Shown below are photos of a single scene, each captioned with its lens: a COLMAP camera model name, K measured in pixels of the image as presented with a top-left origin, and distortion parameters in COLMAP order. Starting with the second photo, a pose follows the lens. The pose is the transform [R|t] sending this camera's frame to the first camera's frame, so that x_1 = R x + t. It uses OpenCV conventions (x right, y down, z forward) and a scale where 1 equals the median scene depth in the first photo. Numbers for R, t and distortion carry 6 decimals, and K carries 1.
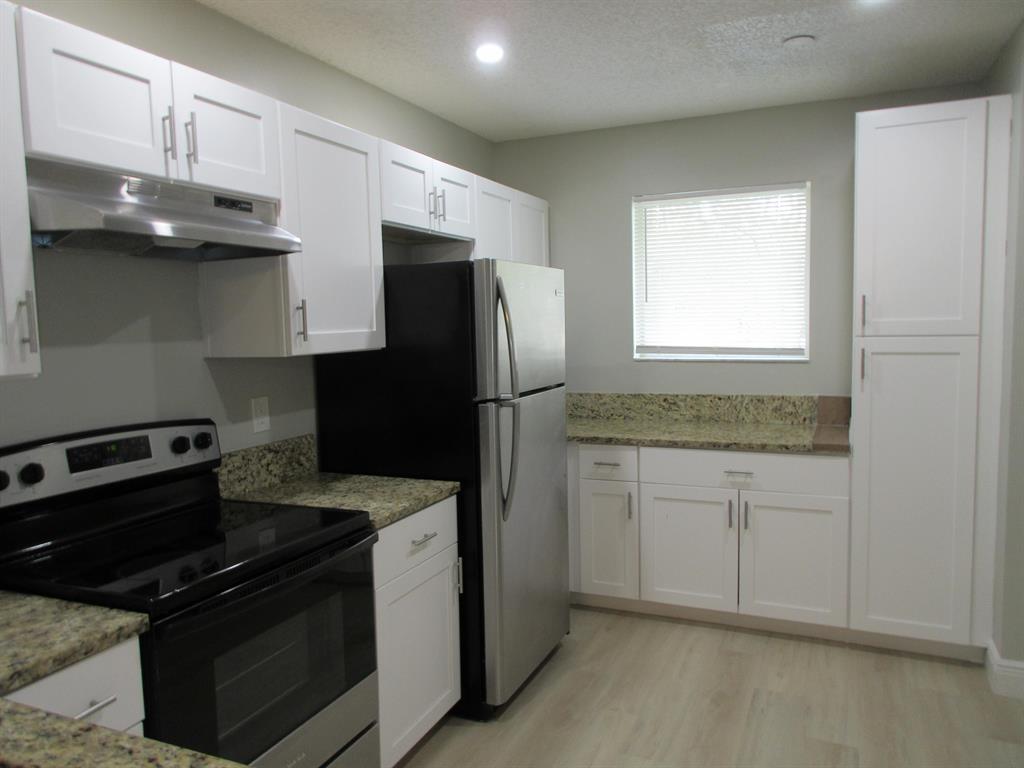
lens RADIAL K [[755.4, 0, 517.6], [0, 755.4, 383.0], [0, 0, 1]] dist [-0.001753, 0.009473]
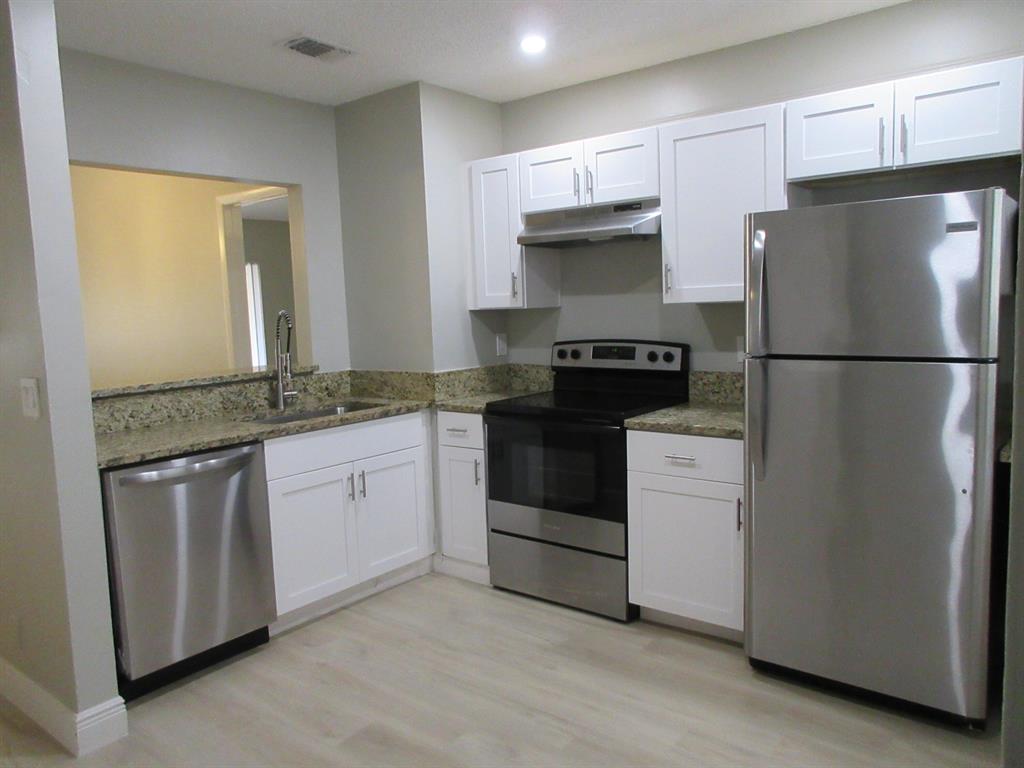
lens RADIAL K [[755.4, 0, 517.6], [0, 755.4, 383.0], [0, 0, 1]] dist [-0.001753, 0.009473]
pose [[-0.250973, 0.135088, -0.958522, 0.869780], [-0.041901, 0.987770, 0.150181, -0.067975], [0.967087, 0.077855, -0.242244, 0.812272]]
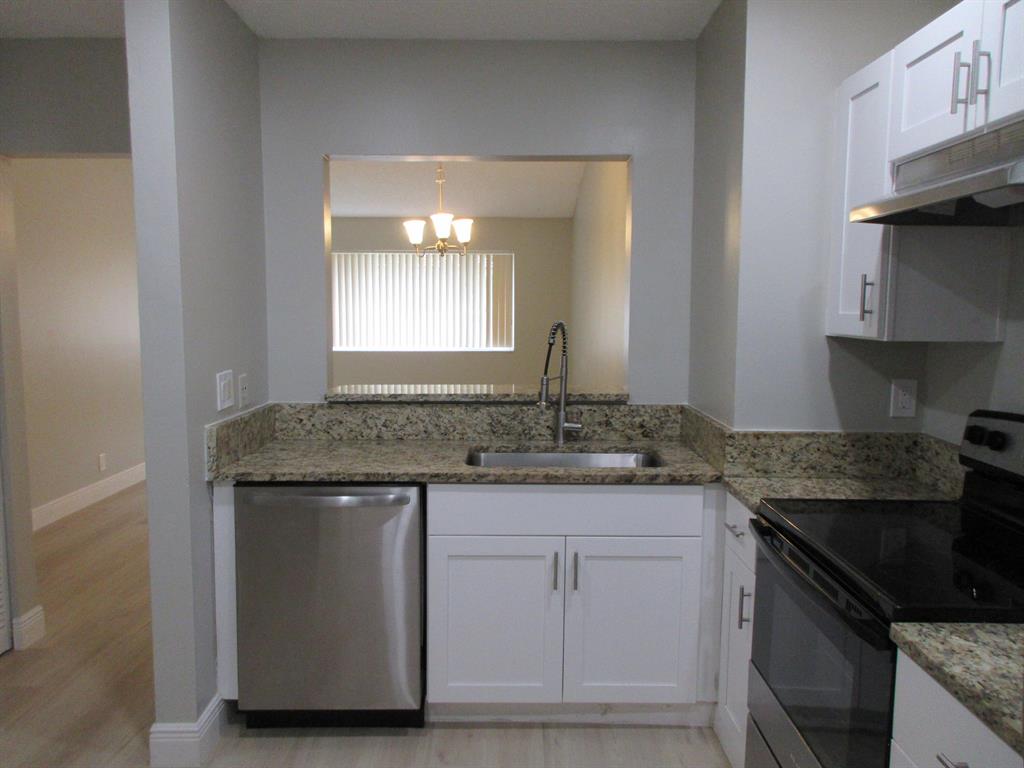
lens RADIAL K [[755.4, 0, 517.6], [0, 755.4, 383.0], [0, 0, 1]] dist [-0.001753, 0.009473]
pose [[-0.913304, 0.059049, -0.402974, 0.231088], [-0.020406, 0.981557, 0.190079, -0.086925], [0.406766, 0.181823, -0.895255, 0.984869]]
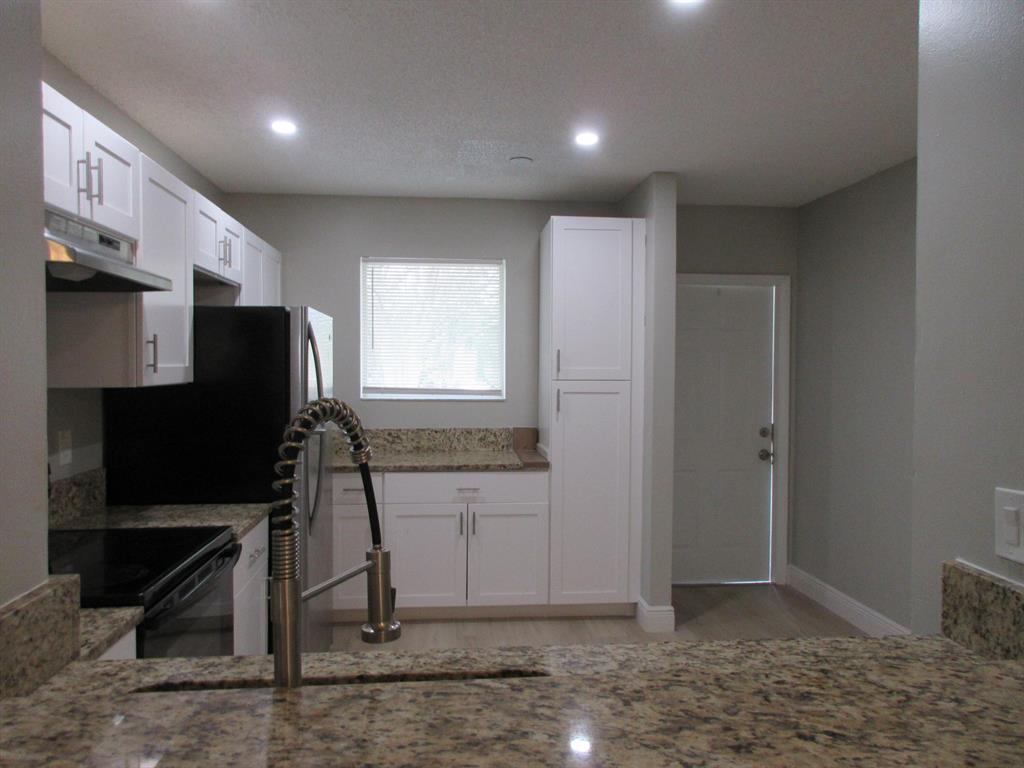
lens RADIAL K [[755.3, 0, 512.0], [0, 755.3, 384.0], [0, 0, 1]] dist [-0.007903, 0.002601]
pose [[0.873052, 0.014256, 0.487418, -0.268875], [0.017302, 0.998037, -0.060182, 0.024670], [-0.487320, 0.060975, 0.871092, -0.130061]]
